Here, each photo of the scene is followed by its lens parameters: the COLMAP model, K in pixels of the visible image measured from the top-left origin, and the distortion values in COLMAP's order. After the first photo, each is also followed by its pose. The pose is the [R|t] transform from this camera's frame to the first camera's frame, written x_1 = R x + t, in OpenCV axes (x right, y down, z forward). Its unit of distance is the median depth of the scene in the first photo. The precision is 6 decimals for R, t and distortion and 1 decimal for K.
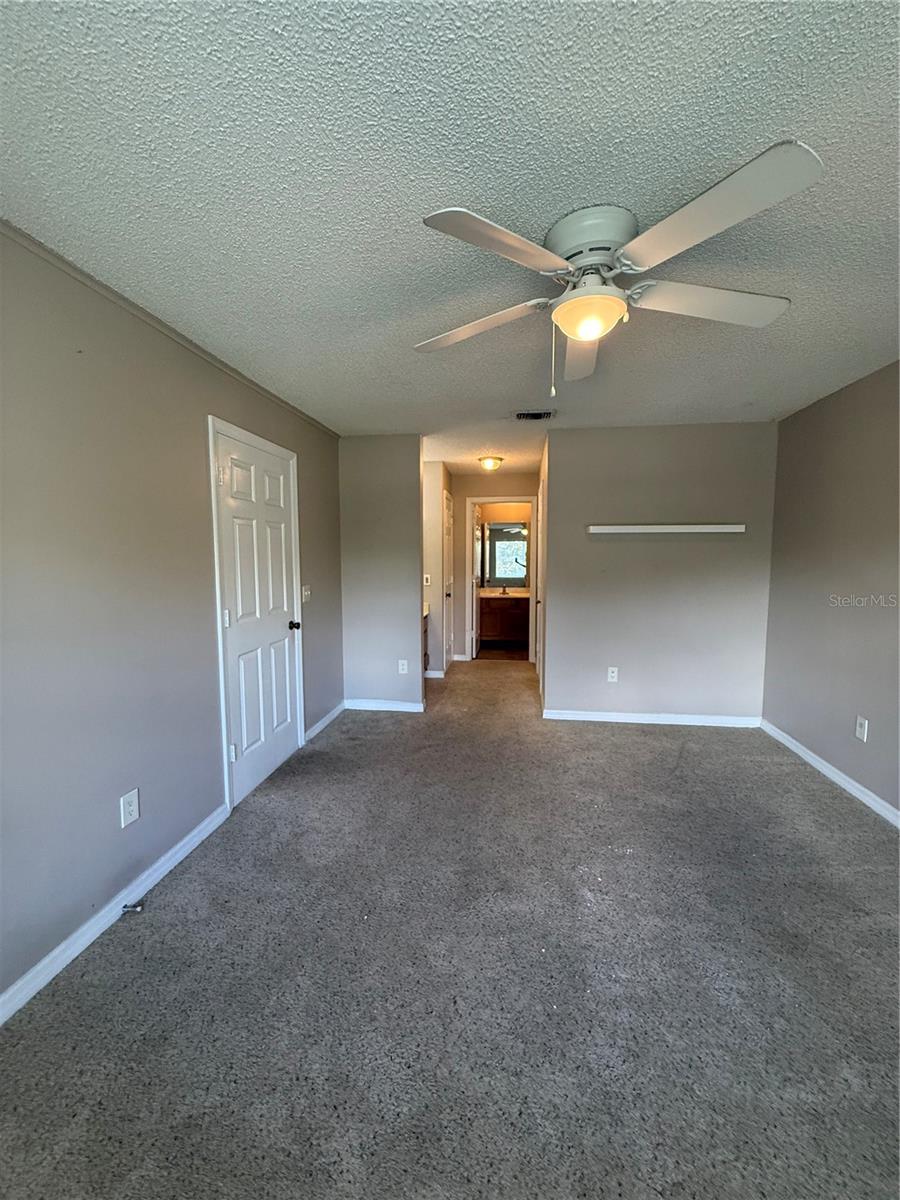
lens RADIAL K [[479.2, 0, 449.1], [0, 479.2, 599.3], [0, 0, 1]] dist [-0.002611, 0.000862]
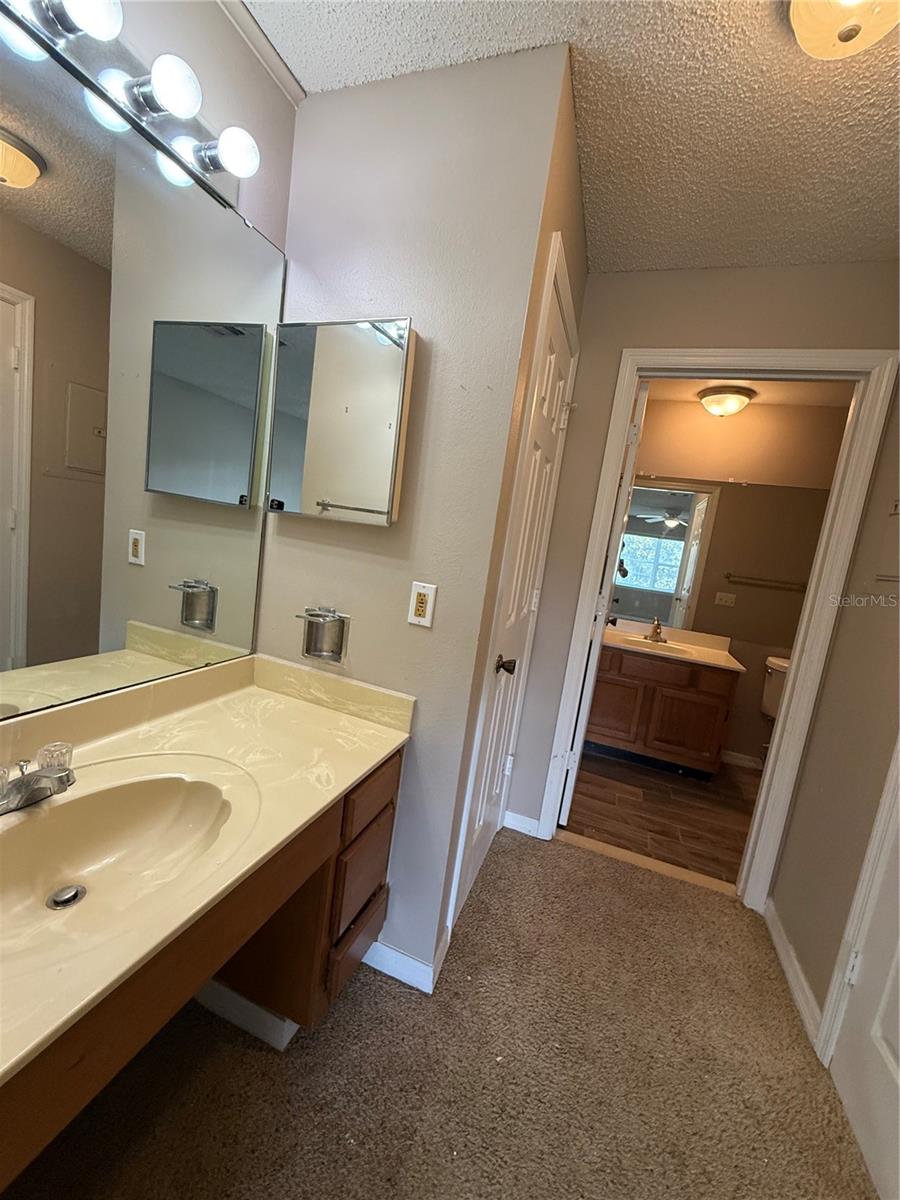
lens RADIAL K [[479.2, 0, 450.5], [0, 479.2, 598.1], [0, 0, 1]] dist [-0.002611, 0.000862]
pose [[0.969650, 0.159764, -0.185078, 0.010282], [-0.154486, 0.987072, 0.042689, -0.046753], [0.189506, -0.012802, 0.981796, 0.647199]]
